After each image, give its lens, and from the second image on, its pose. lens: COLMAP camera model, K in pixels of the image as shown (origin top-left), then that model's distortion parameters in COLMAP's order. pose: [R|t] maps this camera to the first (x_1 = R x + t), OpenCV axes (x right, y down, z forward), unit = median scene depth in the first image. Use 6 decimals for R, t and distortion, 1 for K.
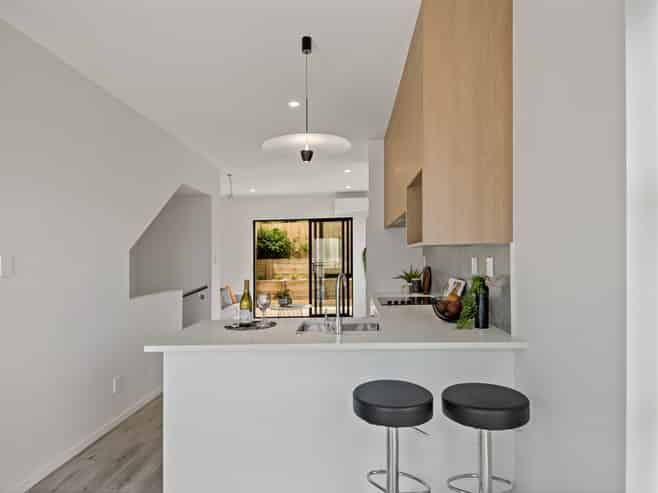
lens RADIAL K [[370.6, 0, 330.5], [0, 370.6, 259.7], [0, 0, 1]] dist [-0.001322, -0.000351]
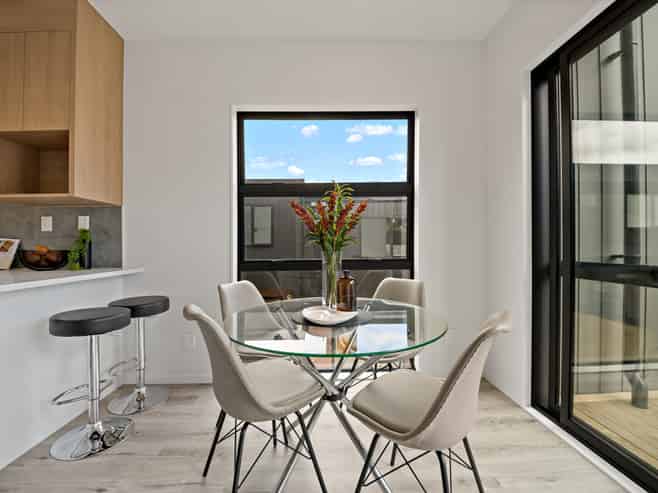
lens RADIAL K [[302.4, 0, 329.0], [0, 302.4, 246.5], [0, 0, 1]] dist [0.001460, 0.000190]
pose [[-0.063075, 0.017807, 0.997850, -0.336095], [0.007085, 0.999824, -0.017394, 0.063476], [-0.997984, 0.005973, -0.063190, 0.100897]]
